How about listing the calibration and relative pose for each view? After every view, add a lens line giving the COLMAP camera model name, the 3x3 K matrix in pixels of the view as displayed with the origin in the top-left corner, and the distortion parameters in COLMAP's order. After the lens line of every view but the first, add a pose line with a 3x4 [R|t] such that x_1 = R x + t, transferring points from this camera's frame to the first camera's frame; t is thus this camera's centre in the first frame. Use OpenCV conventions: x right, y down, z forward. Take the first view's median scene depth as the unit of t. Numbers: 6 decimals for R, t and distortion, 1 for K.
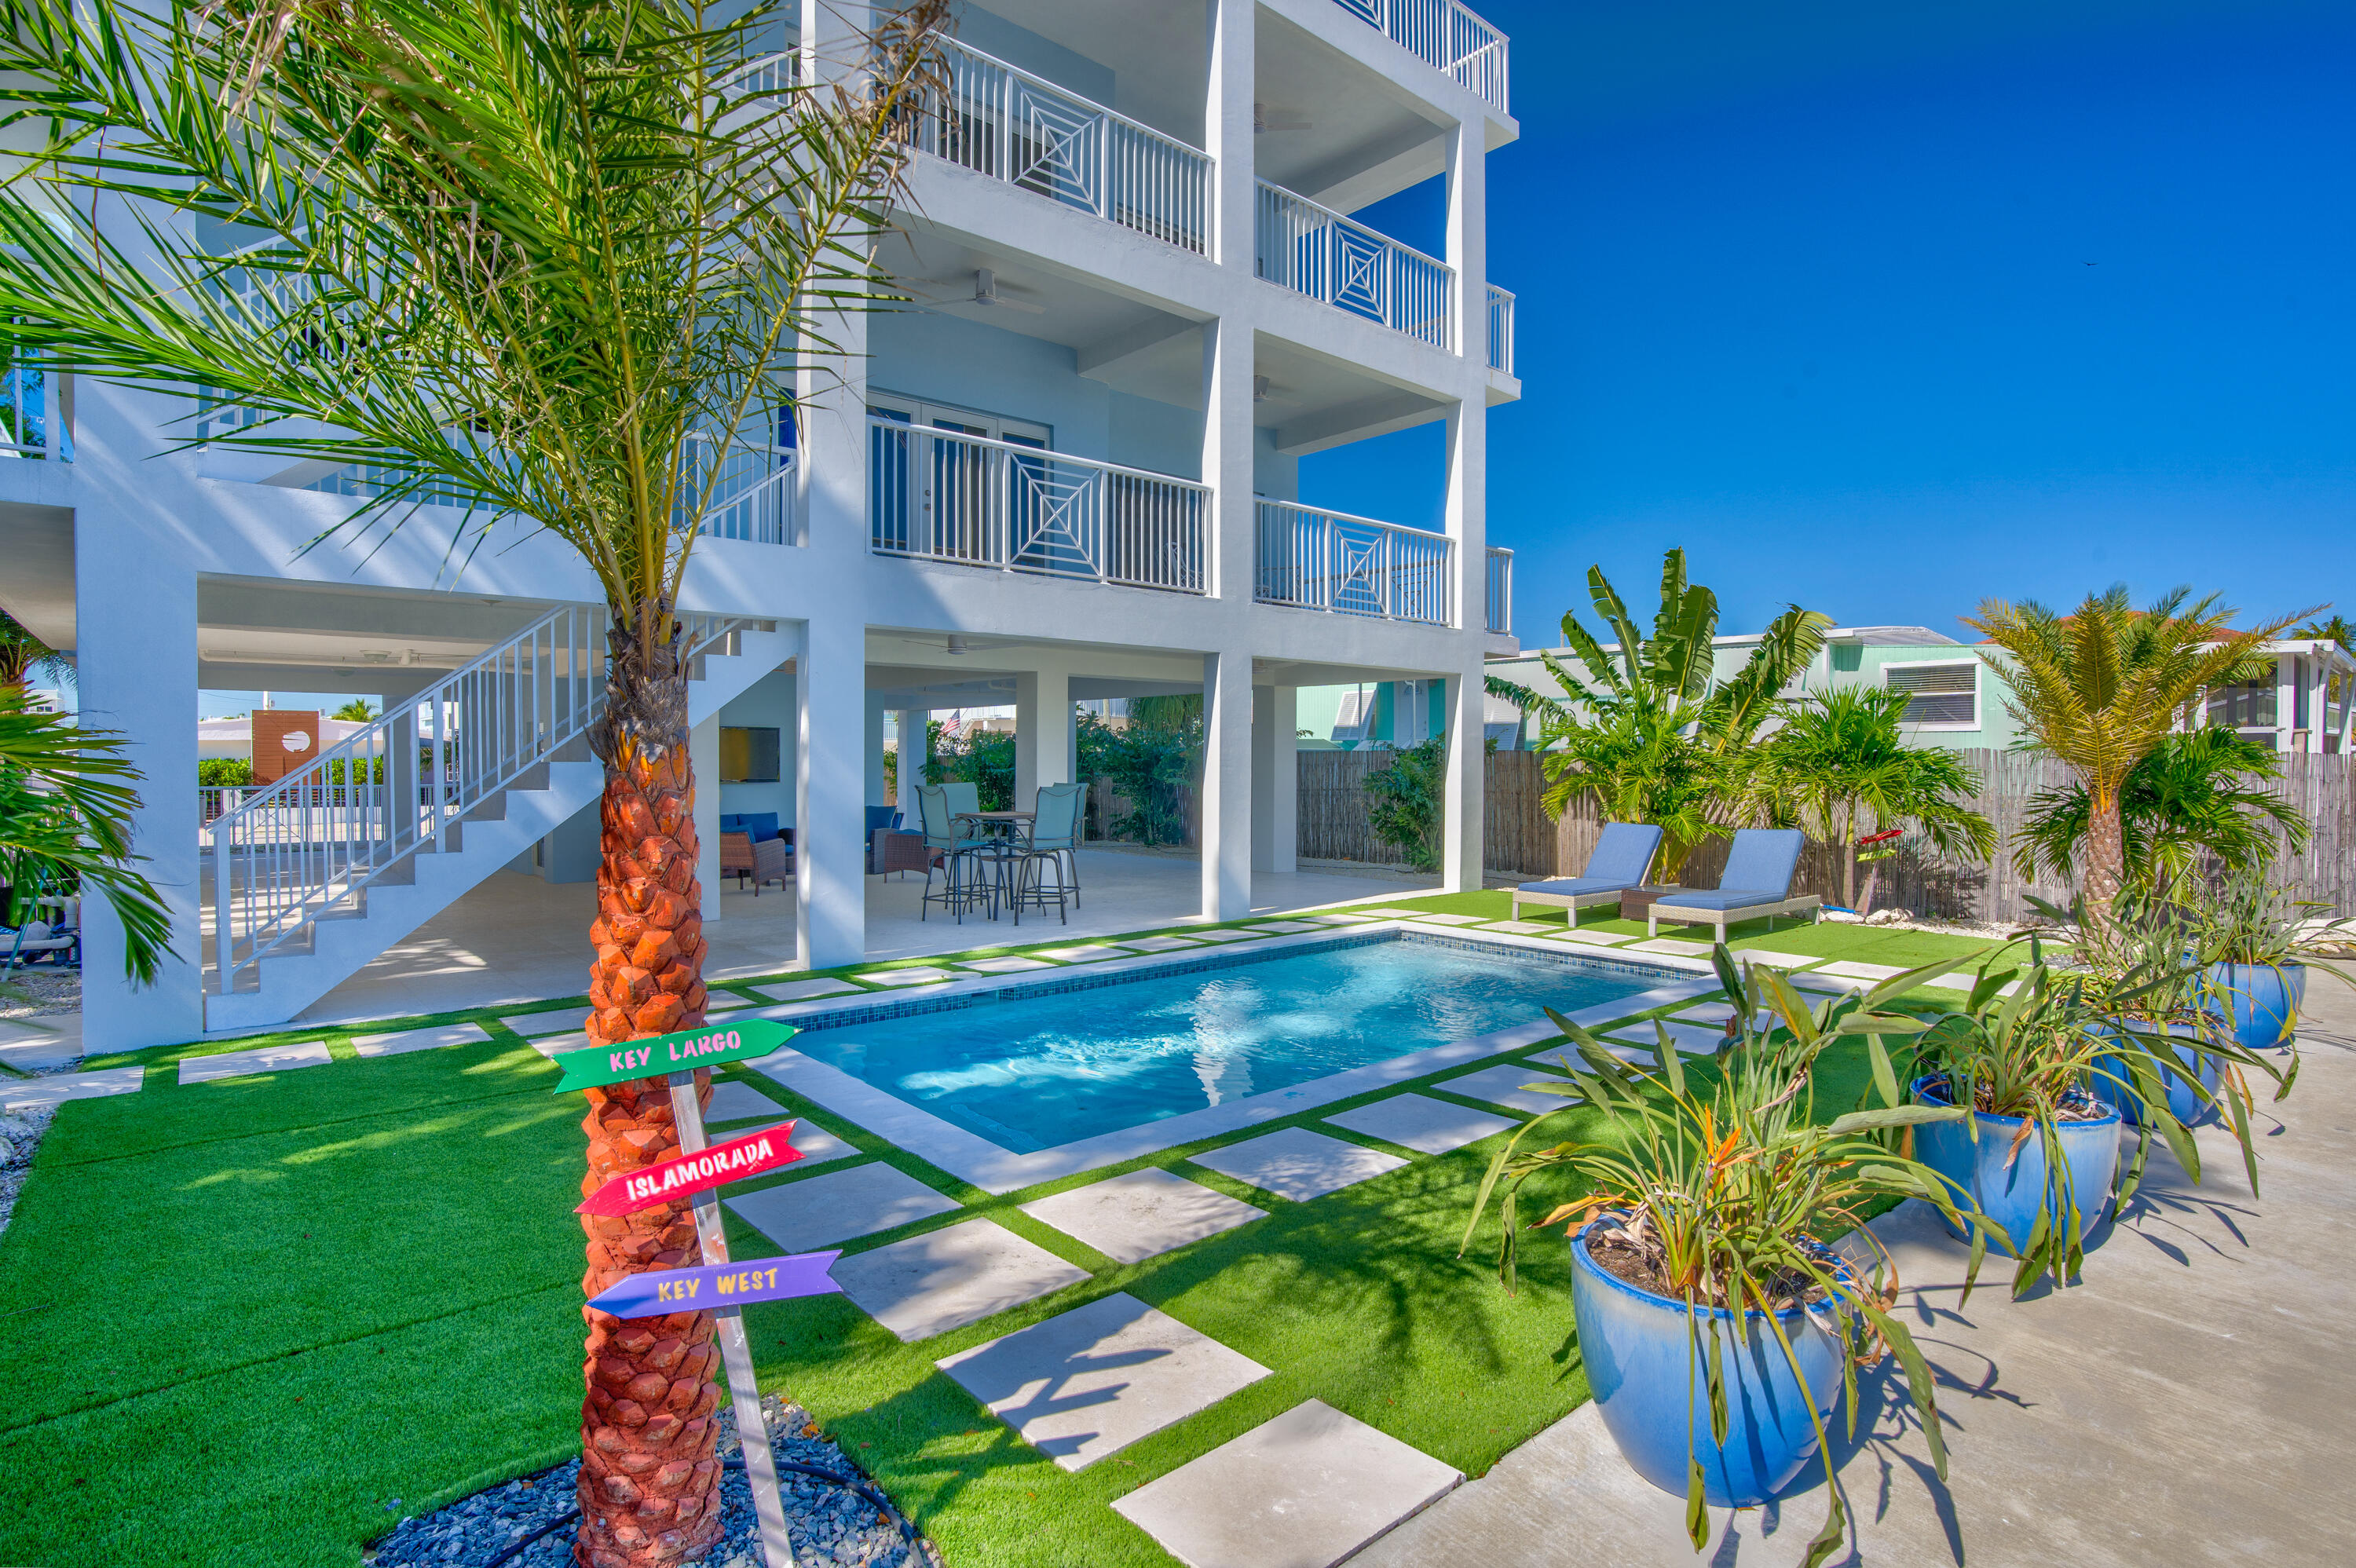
lens RADIAL K [[1192.2, 0, 1180.8], [0, 1192.2, 767.0], [0, 0, 1]] dist [-0.032925, -0.000191]
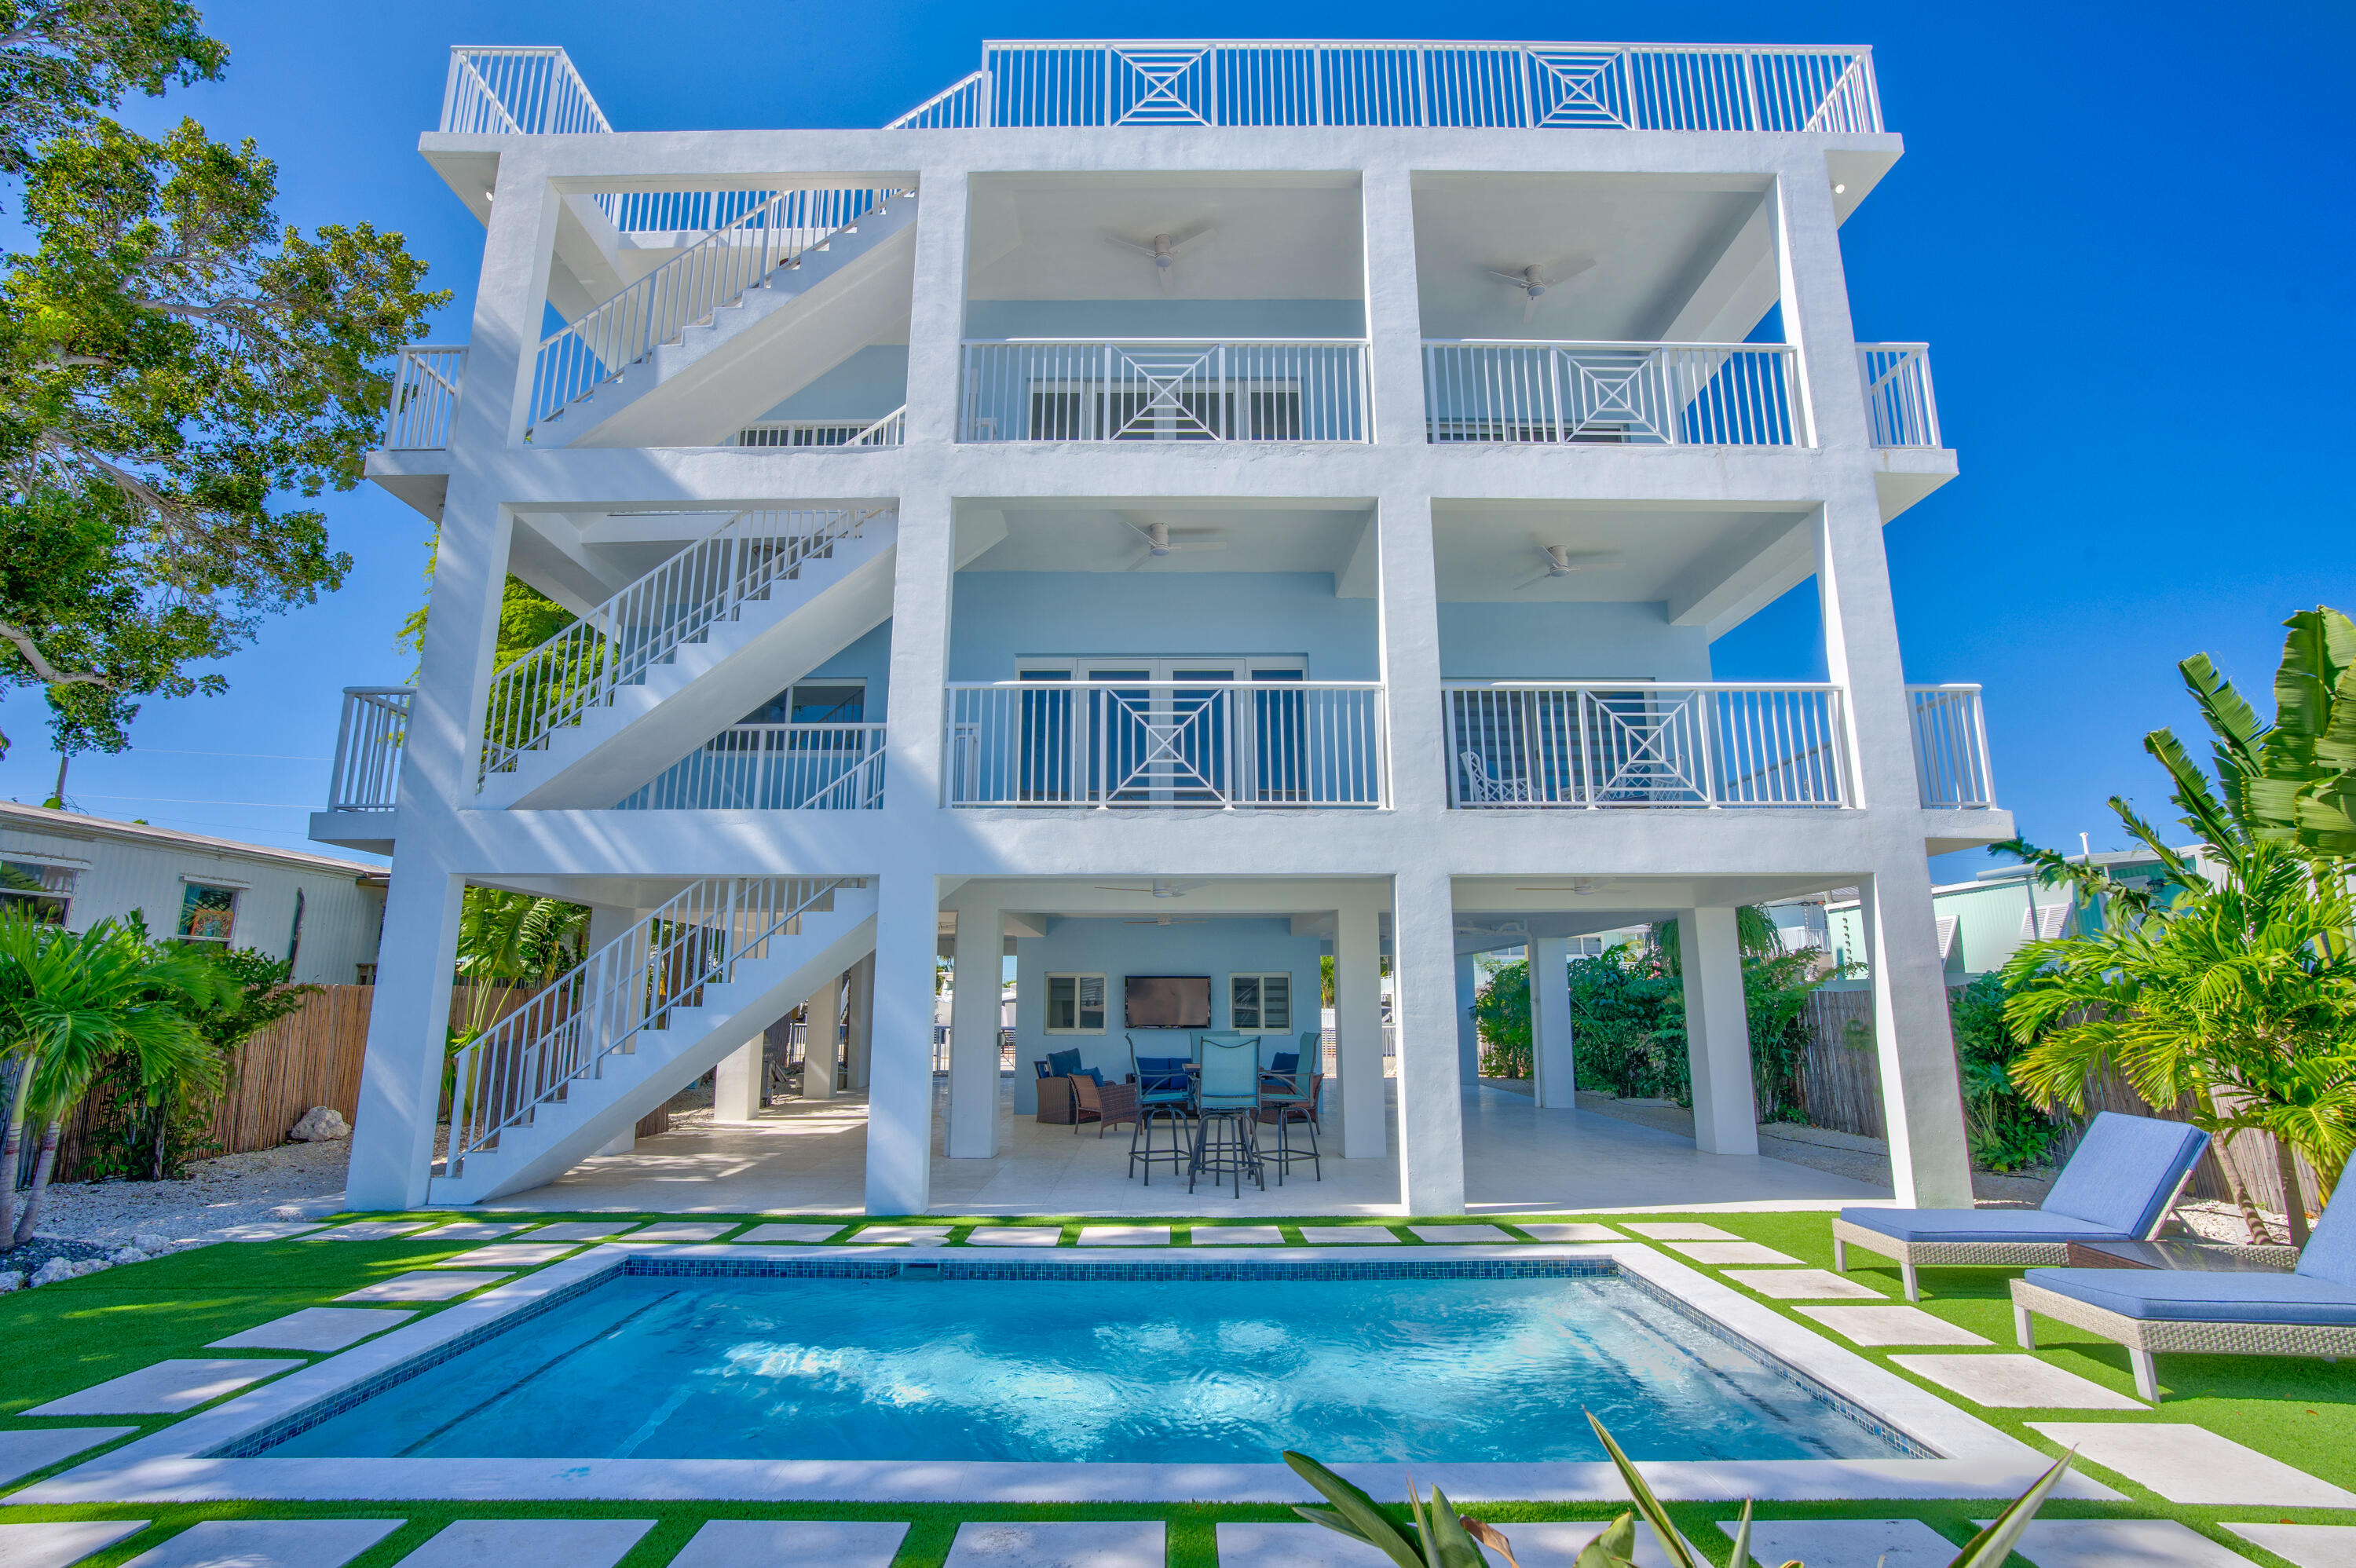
lens RADIAL K [[1058.2, 0, 1176.2], [0, 1058.2, 804.2], [0, 0, 1]] dist [-0.024034, 0.001515]
pose [[0.753504, -0.124185, -0.645608, 0.438623], [-0.003367, 0.981256, -0.192678, -0.001549], [0.657435, 0.147358, 0.738962, 0.384918]]
